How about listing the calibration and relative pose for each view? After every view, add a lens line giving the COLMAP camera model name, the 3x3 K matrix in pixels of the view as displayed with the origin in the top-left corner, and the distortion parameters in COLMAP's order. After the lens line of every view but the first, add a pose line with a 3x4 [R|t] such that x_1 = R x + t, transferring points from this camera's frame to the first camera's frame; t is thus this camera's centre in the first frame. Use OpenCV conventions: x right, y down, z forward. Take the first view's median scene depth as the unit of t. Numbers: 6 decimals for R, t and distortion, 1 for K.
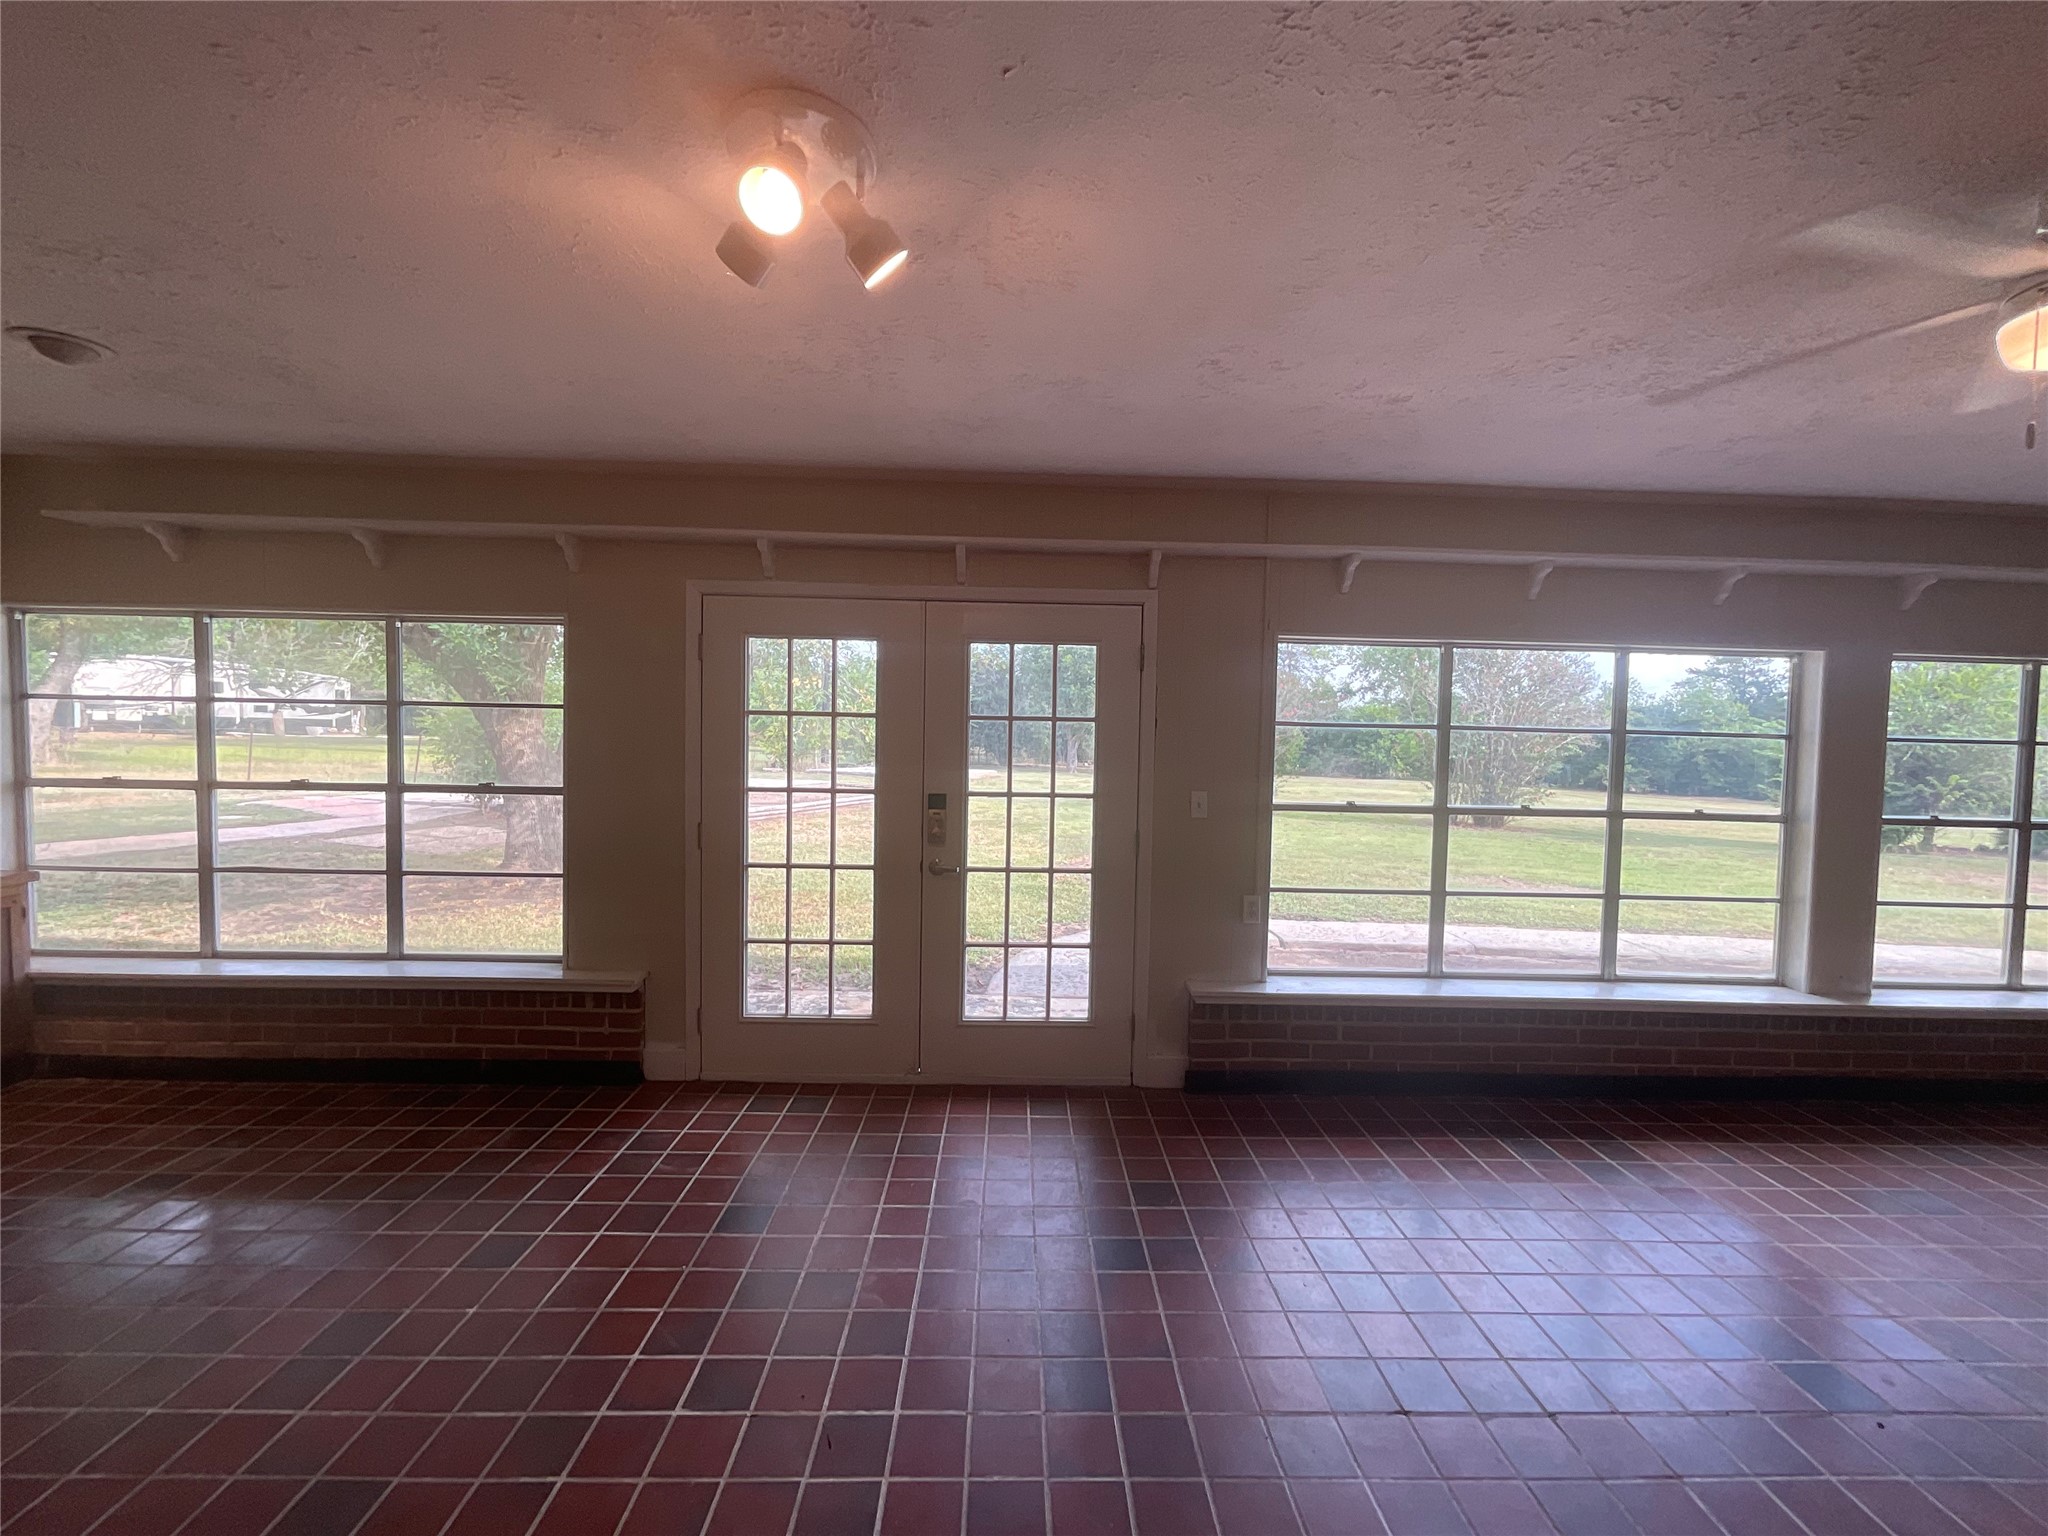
lens RADIAL K [[765.3, 0, 1023.8], [0, 765.3, 748.9], [0, 0, 1]] dist [-0.001325, 0.000188]
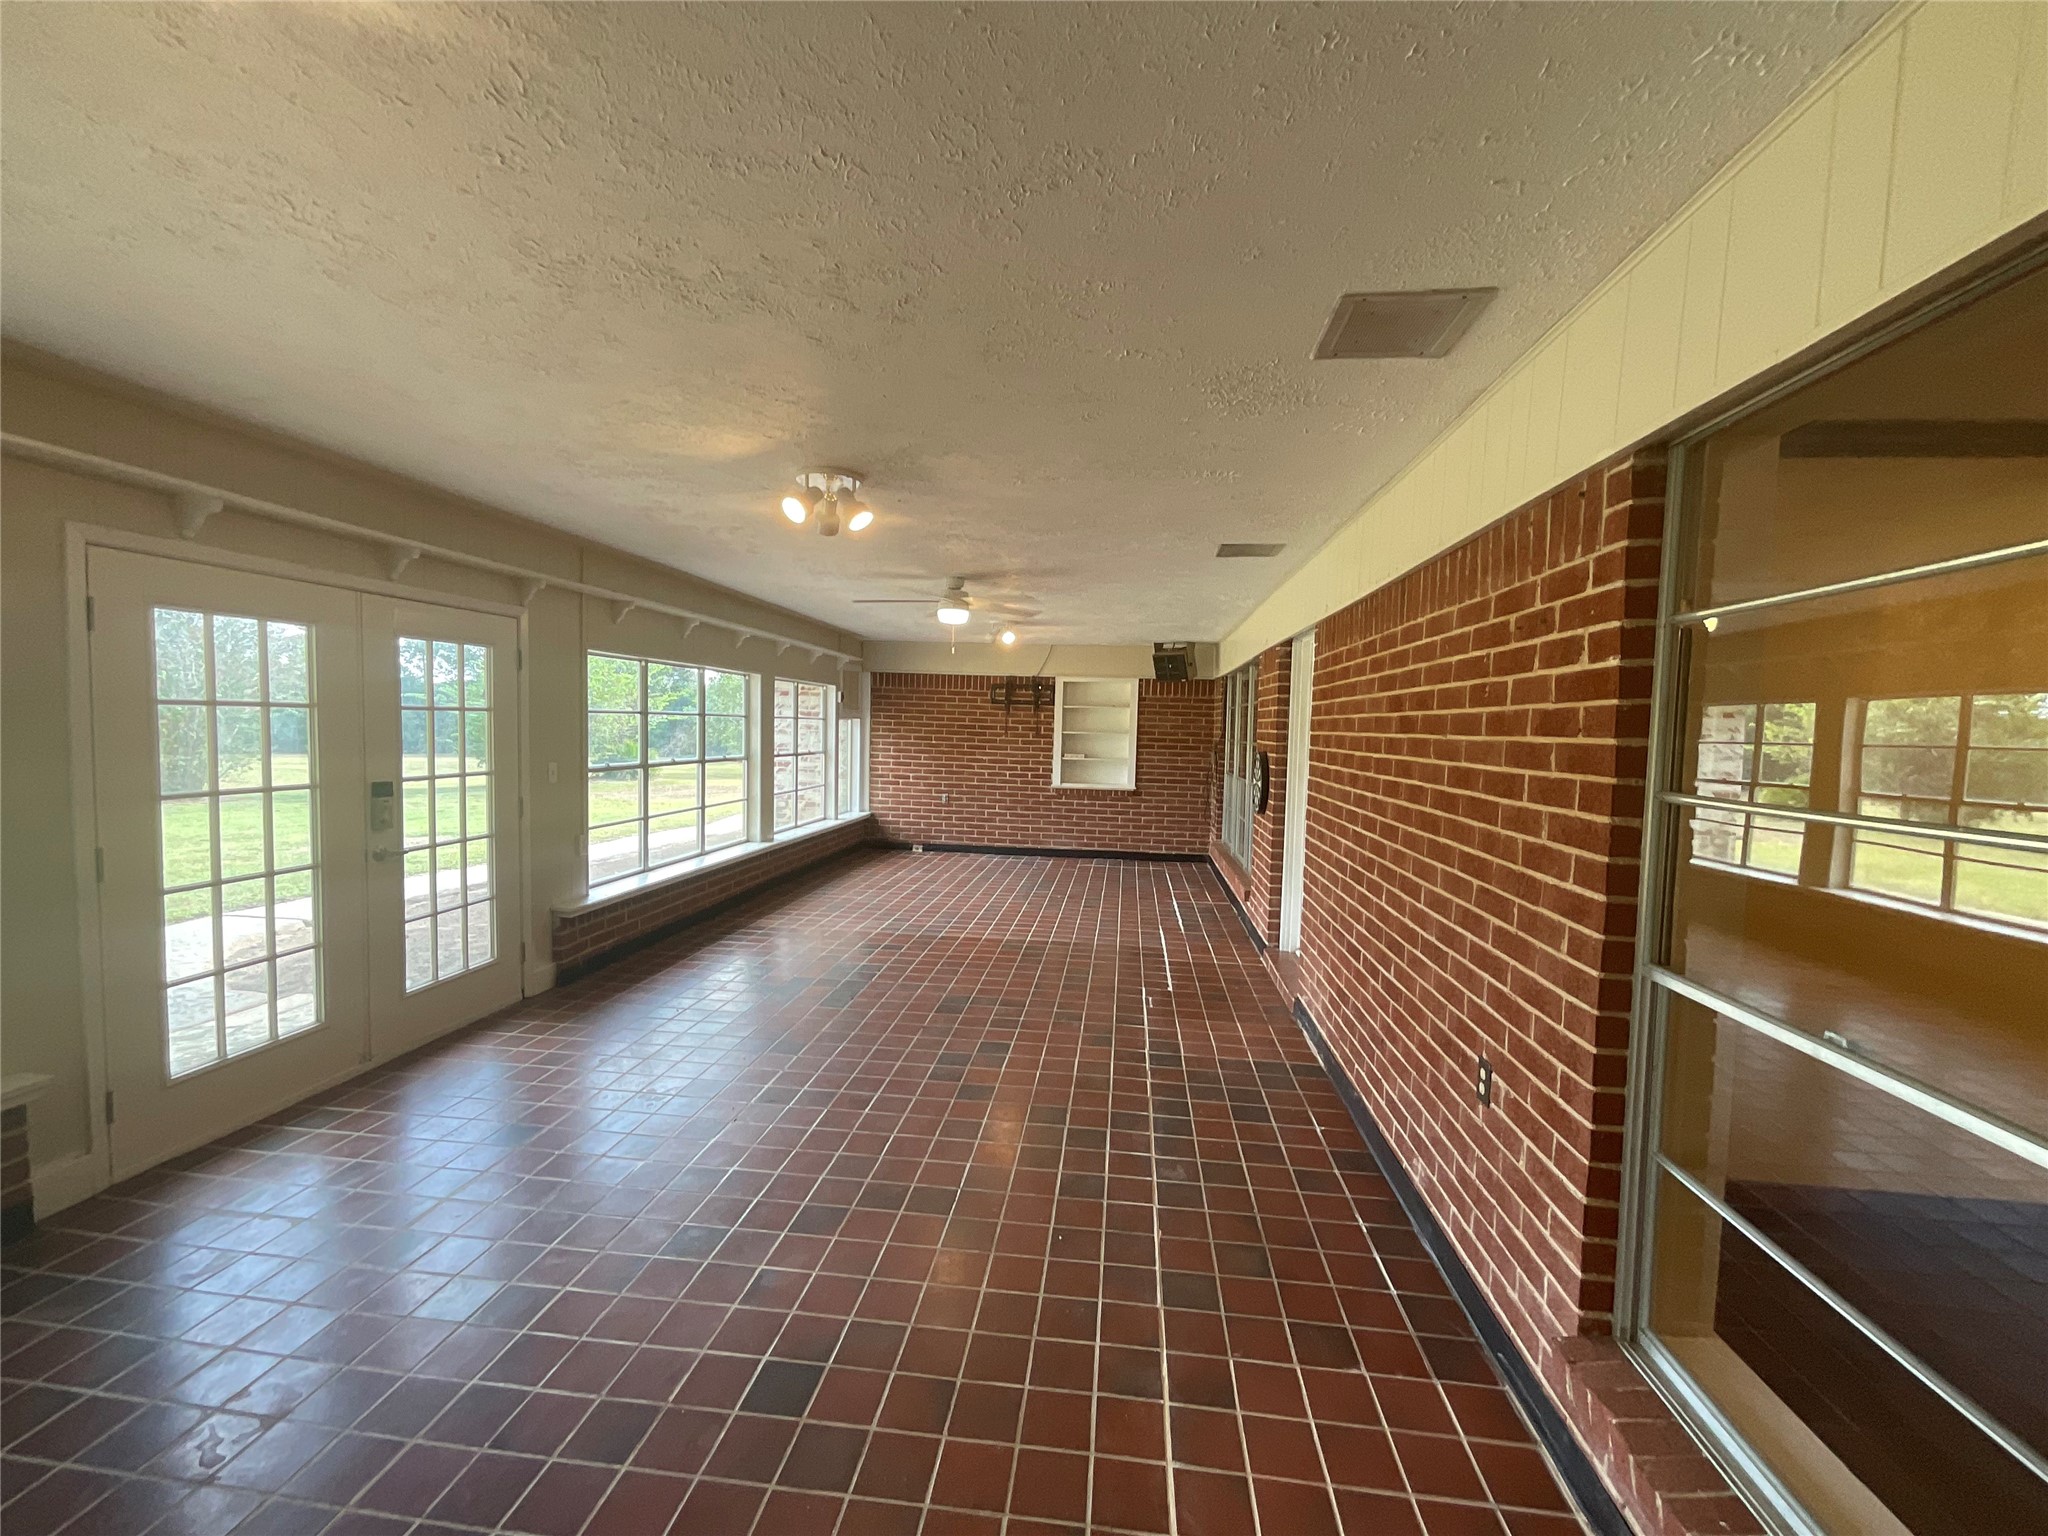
lens RADIAL K [[828.8, 0, 1025.3], [0, 828.8, 769.2], [0, 0, 1]] dist [-0.002578, 0.001906]
pose [[0.141381, -0.074610, 0.987140, -1.072839], [0.014273, 0.997206, 0.073326, -0.027639], [-0.989852, 0.003723, 0.142051, -0.017607]]
